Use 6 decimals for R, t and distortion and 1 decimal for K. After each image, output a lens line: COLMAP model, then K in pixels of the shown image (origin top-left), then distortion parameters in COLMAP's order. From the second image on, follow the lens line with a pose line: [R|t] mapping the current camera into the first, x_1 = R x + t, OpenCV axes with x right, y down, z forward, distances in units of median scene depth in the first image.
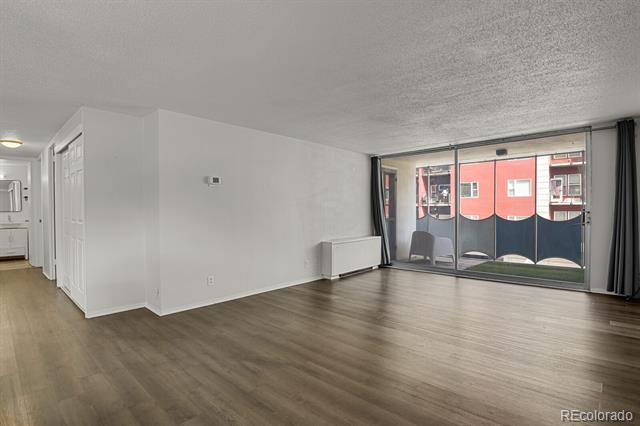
lens RADIAL K [[313.3, 0, 317.5], [0, 313.3, 218.9], [0, 0, 1]] dist [-0.024613, -0.002976]
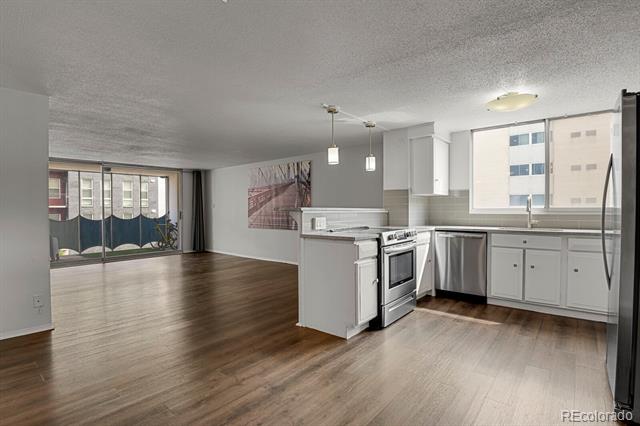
lens RADIAL K [[313.3, 0, 323.6], [0, 313.3, 214.2], [0, 0, 1]] dist [-0.024613, -0.002976]
pose [[-0.063925, -0.005789, 0.997938, -0.932430], [0.033386, 0.999411, 0.007936, 0.001568], [-0.997396, 0.033824, -0.063694, 0.179182]]
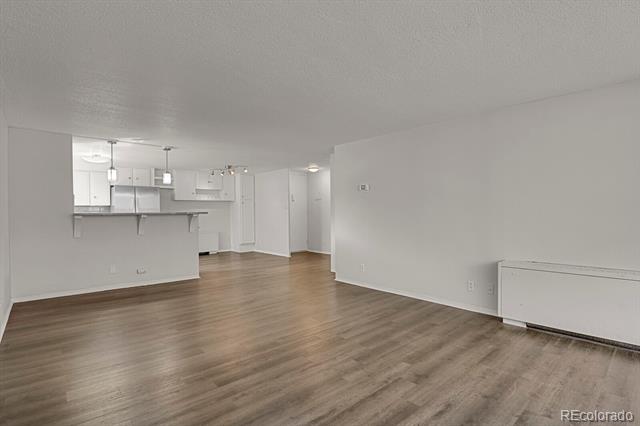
lens RADIAL K [[313.3, 0, 323.9], [0, 313.3, 212.6], [0, 0, 1]] dist [-0.024613, -0.002976]
pose [[-0.079112, 0.007022, -0.996841, 0.678994], [-0.018032, 0.999801, 0.008474, -0.021958], [0.996703, 0.018646, -0.078970, 0.695873]]
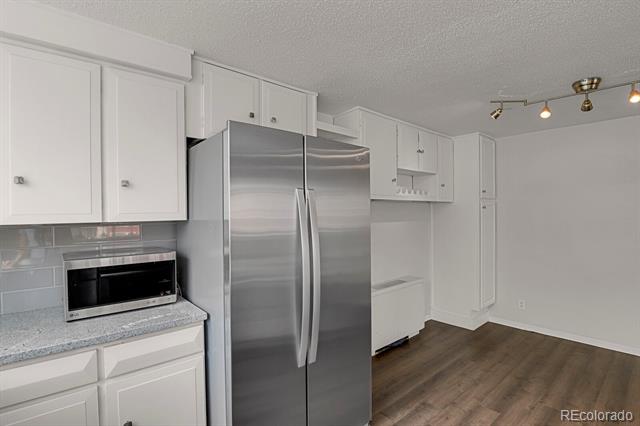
lens RADIAL K [[313.3, 0, 323.8], [0, 313.3, 213.4], [0, 0, 1]] dist [-0.024613, -0.002976]
pose [[-0.092545, 0.007706, -0.995679, -0.274346], [-0.022053, 0.999709, 0.009787, -0.037877], [0.995464, 0.022863, -0.092348, -0.163034]]
